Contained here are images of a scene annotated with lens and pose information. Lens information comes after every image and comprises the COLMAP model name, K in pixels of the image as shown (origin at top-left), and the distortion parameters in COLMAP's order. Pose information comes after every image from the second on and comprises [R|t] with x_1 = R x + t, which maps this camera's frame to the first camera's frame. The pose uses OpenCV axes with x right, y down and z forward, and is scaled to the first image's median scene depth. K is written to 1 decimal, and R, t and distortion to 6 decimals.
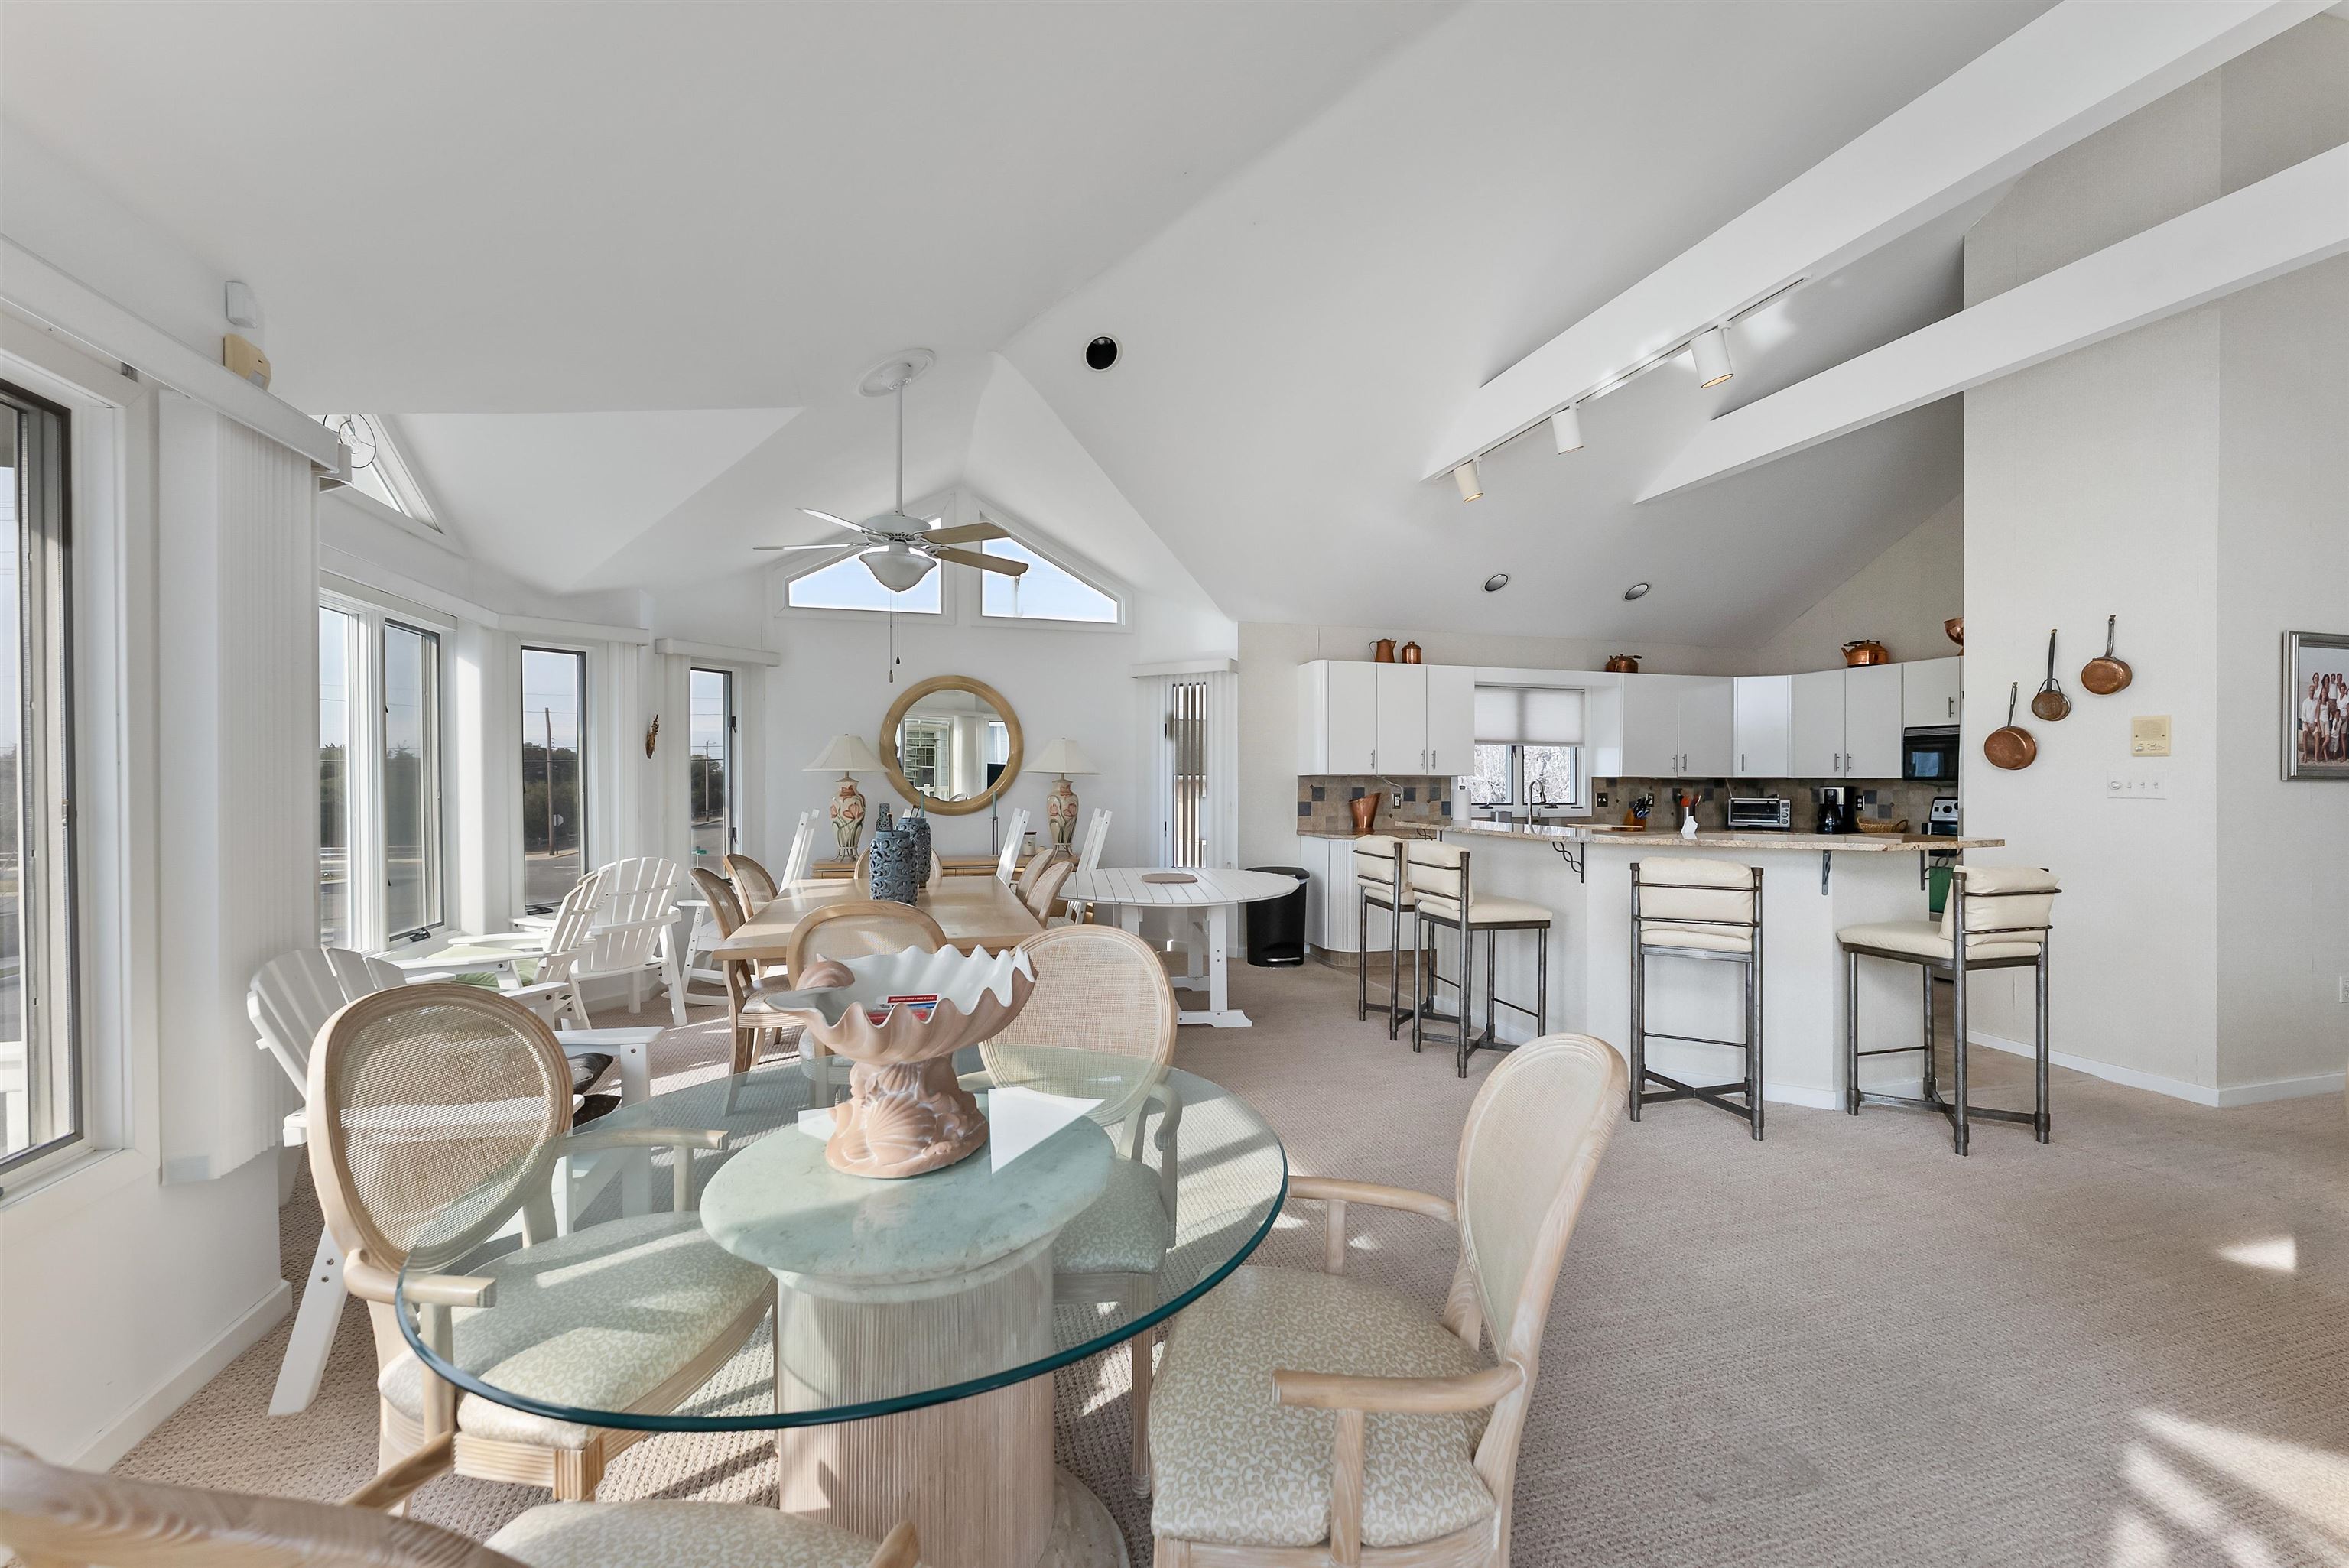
lens RADIAL K [[938.8, 0, 1176.9], [0, 938.8, 780.4], [0, 0, 1]] dist [-0.003521, 0.001132]
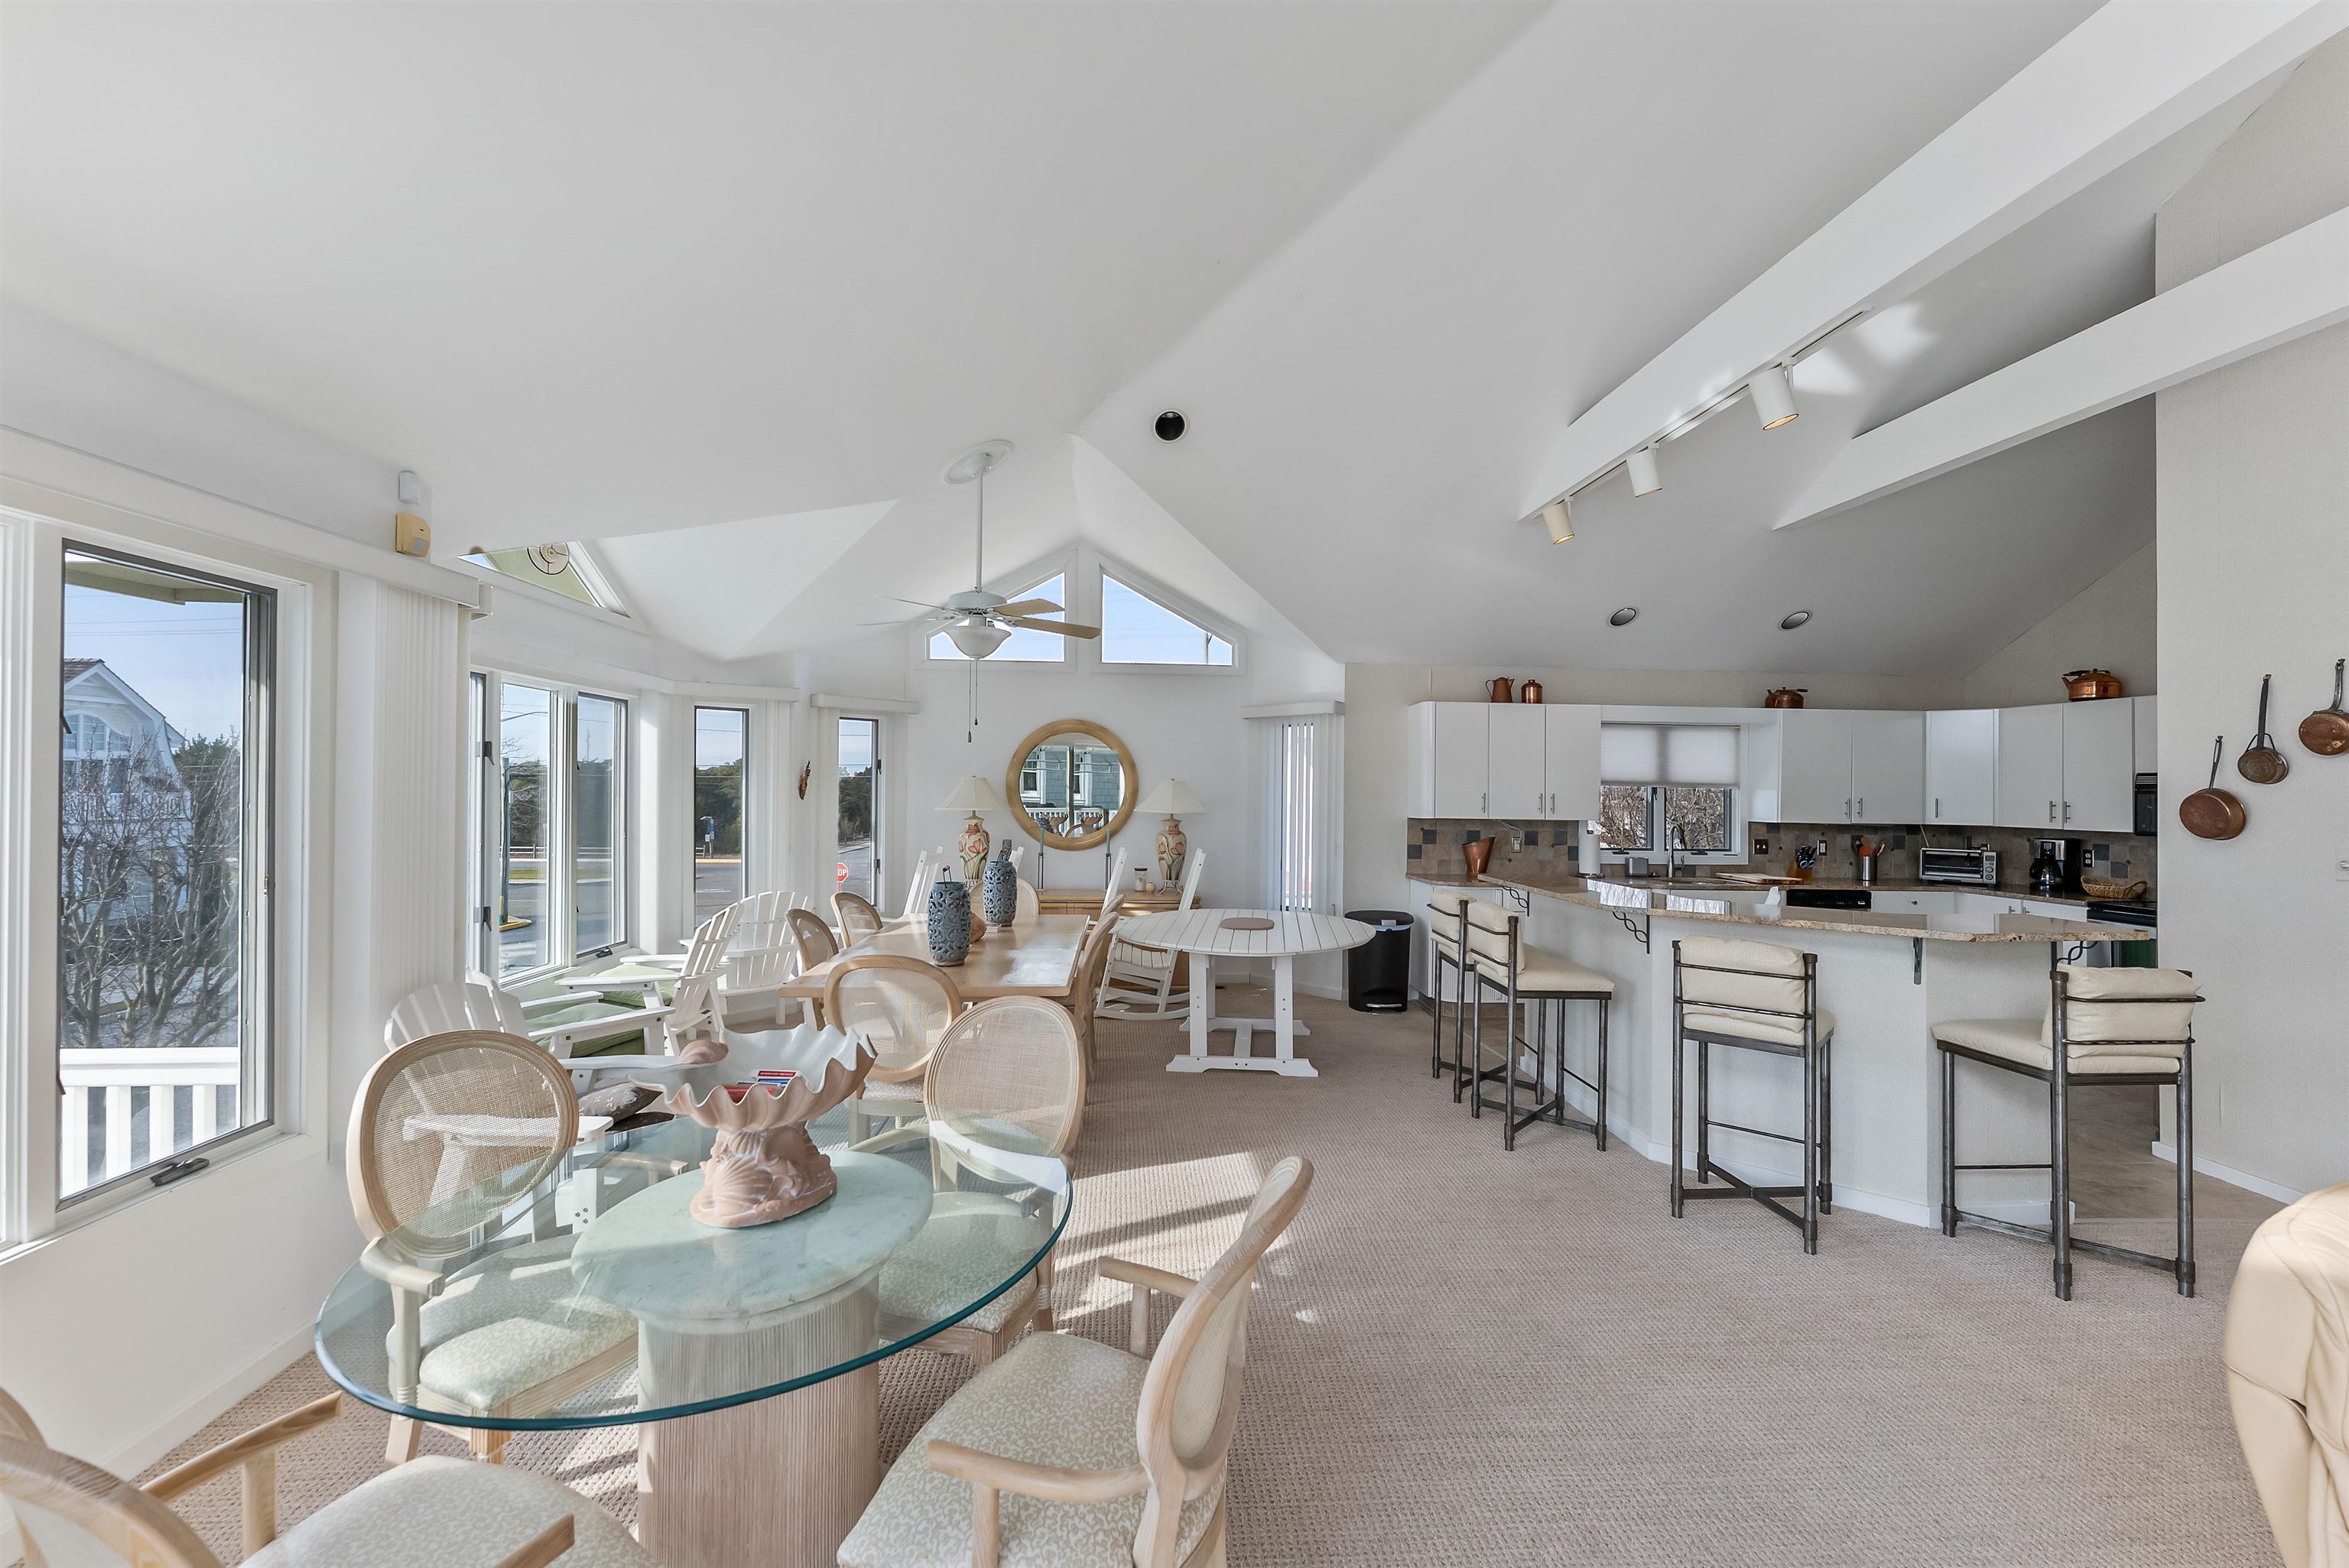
lens RADIAL K [[938.8, 0, 1178.4], [0, 938.8, 781.7], [0, 0, 1]] dist [-0.003521, 0.001132]
pose [[0.976850, 0.006728, -0.213818, 0.157036], [-0.009606, 0.999877, -0.012425, -0.043196], [0.213708, 0.014191, 0.976794, -0.020952]]
